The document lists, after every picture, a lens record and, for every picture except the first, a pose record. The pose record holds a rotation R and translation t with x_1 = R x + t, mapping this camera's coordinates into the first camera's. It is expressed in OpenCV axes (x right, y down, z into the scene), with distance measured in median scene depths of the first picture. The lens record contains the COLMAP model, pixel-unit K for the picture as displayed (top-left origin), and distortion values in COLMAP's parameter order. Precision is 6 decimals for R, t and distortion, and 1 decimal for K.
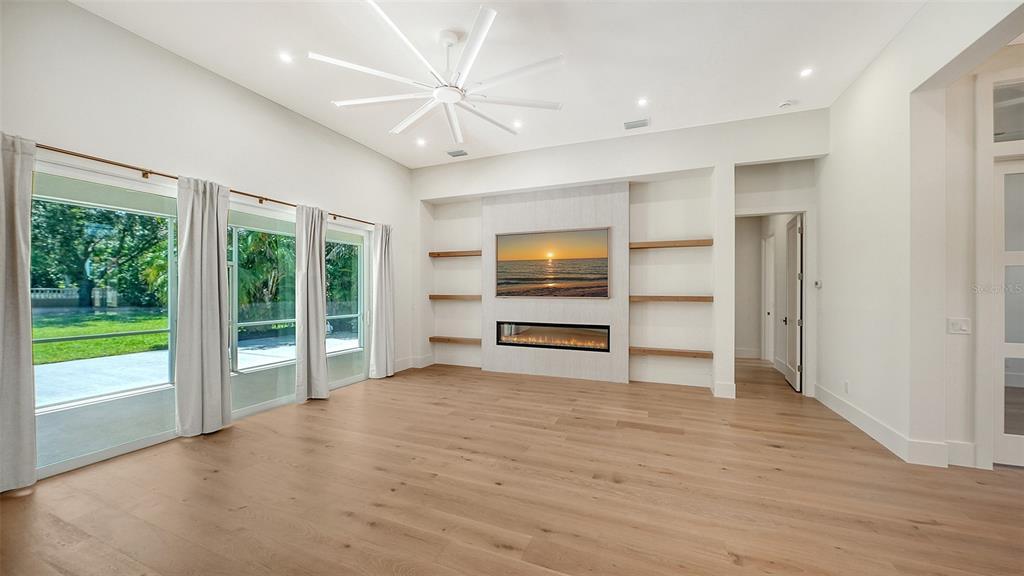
lens RADIAL K [[360.6, 0, 516.9], [0, 360.6, 289.1], [0, 0, 1]] dist [0.000751, -0.001897]
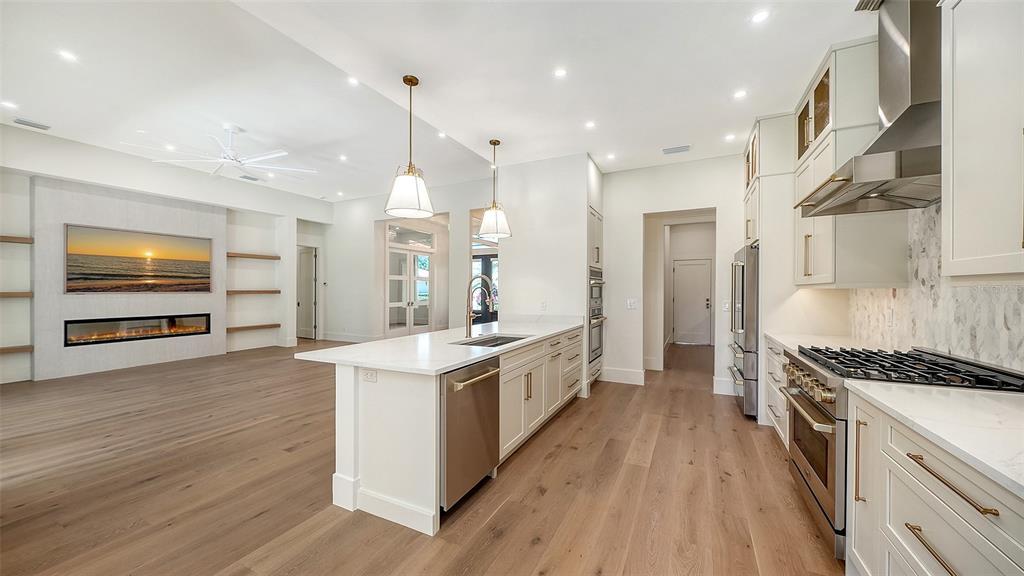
lens RADIAL K [[360.6, 0, 513.9], [0, 360.6, 293.5], [0, 0, 1]] dist [0.000751, -0.001897]
pose [[0.082816, -0.013781, 0.996470, -0.956269], [-0.001934, 0.999900, 0.013989, 0.008329], [-0.996563, -0.003086, 0.082781, -0.211166]]
